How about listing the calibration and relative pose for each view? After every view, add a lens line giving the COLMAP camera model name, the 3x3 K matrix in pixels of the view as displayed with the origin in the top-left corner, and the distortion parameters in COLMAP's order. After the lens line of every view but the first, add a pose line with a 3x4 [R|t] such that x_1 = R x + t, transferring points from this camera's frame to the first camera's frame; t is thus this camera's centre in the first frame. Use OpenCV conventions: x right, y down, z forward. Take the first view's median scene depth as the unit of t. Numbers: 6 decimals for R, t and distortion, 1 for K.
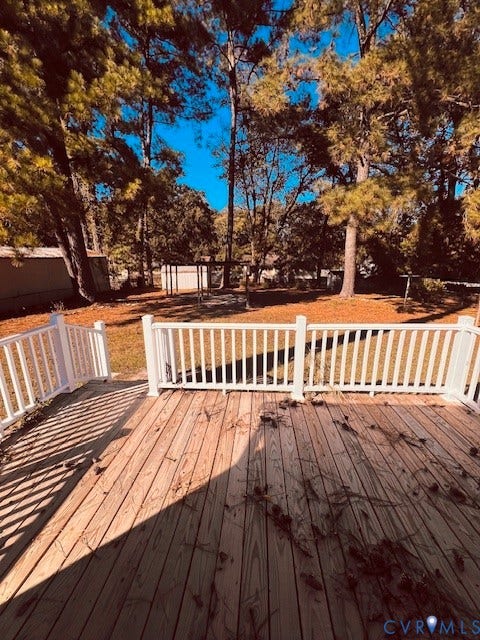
lens RADIAL K [[258.8, 0, 240.0], [0, 258.8, 320.0], [0, 0, 1]] dist [0.000478, 0.000066]
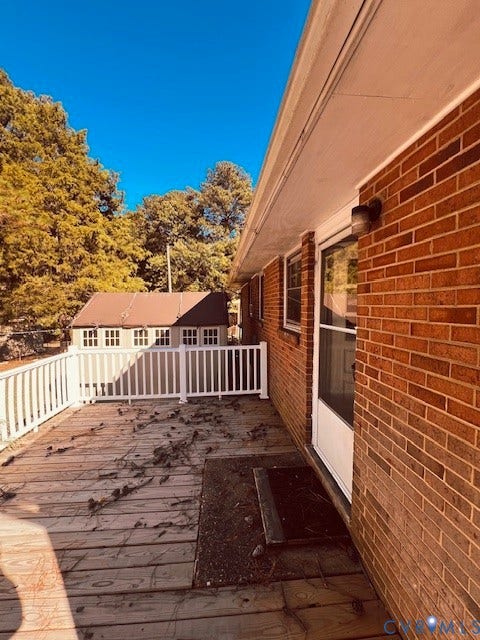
lens RADIAL K [[258.8, 0, 240.0], [0, 258.8, 320.0], [0, 0, 1]] dist [0.000478, 0.000066]
pose [[-0.144209, -0.035687, 0.988904, -1.133426], [0.251512, 0.965209, 0.071509, -0.038388], [-0.957050, 0.259034, -0.130216, 0.329286]]
